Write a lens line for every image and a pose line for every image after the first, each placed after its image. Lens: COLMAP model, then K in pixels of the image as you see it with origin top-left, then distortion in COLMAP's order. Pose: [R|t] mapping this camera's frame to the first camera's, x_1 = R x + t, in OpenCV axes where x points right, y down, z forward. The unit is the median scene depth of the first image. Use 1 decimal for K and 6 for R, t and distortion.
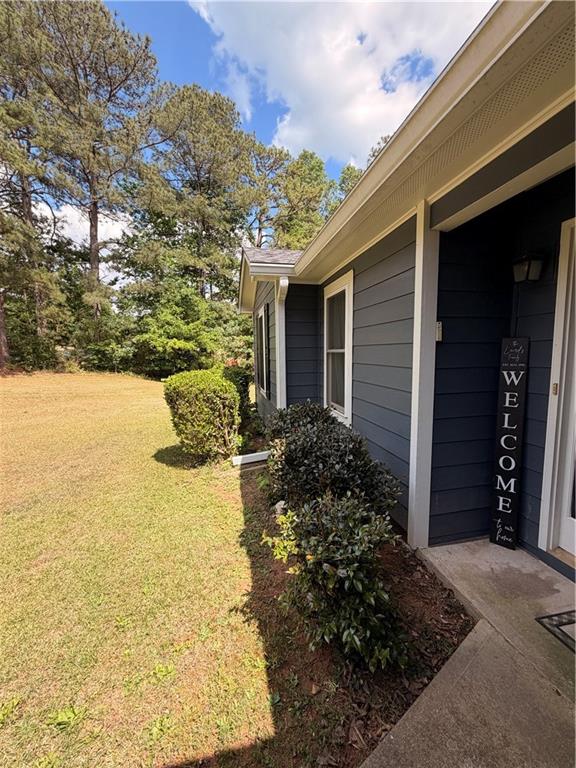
lens RADIAL K [[305.0, 0, 287.8], [0, 305.0, 382.7], [0, 0, 1]] dist [-0.001411, -0.000279]
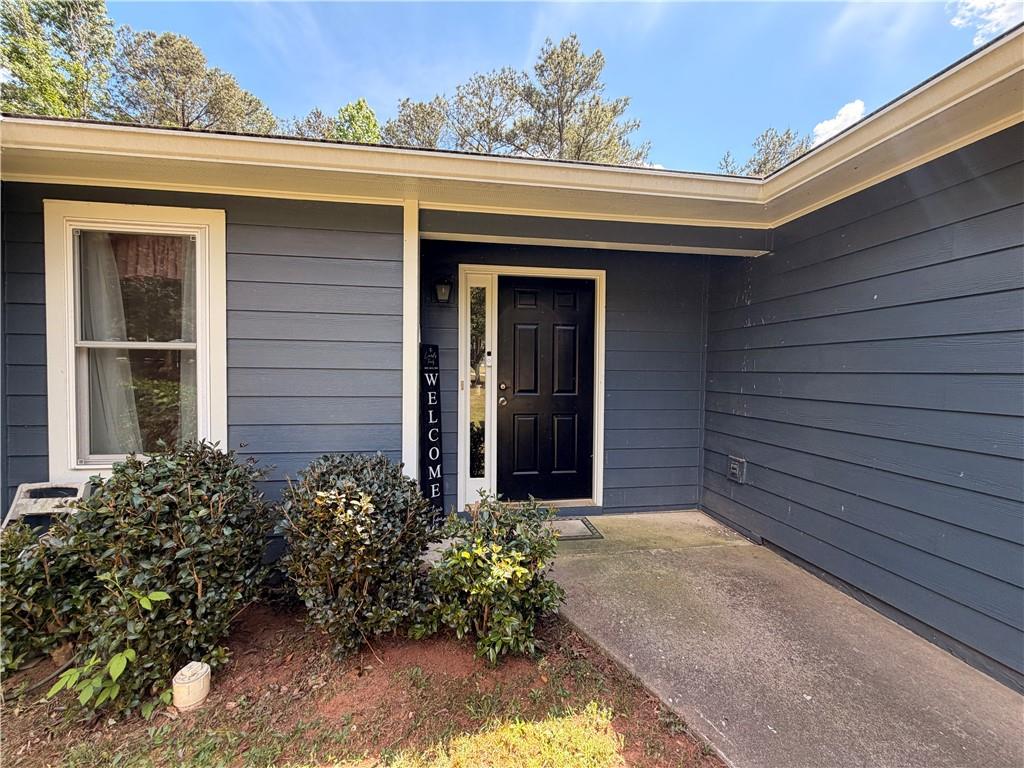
lens RADIAL K [[406.7, 0, 509.7], [0, 406.7, 383.9], [0, 0, 1]] dist [-0.001411, -0.000279]
pose [[0.034806, -0.011639, 0.999326, -0.802604], [0.095556, 0.995390, 0.008265, 0.017636], [-0.994815, 0.095203, 0.035758, 0.640230]]
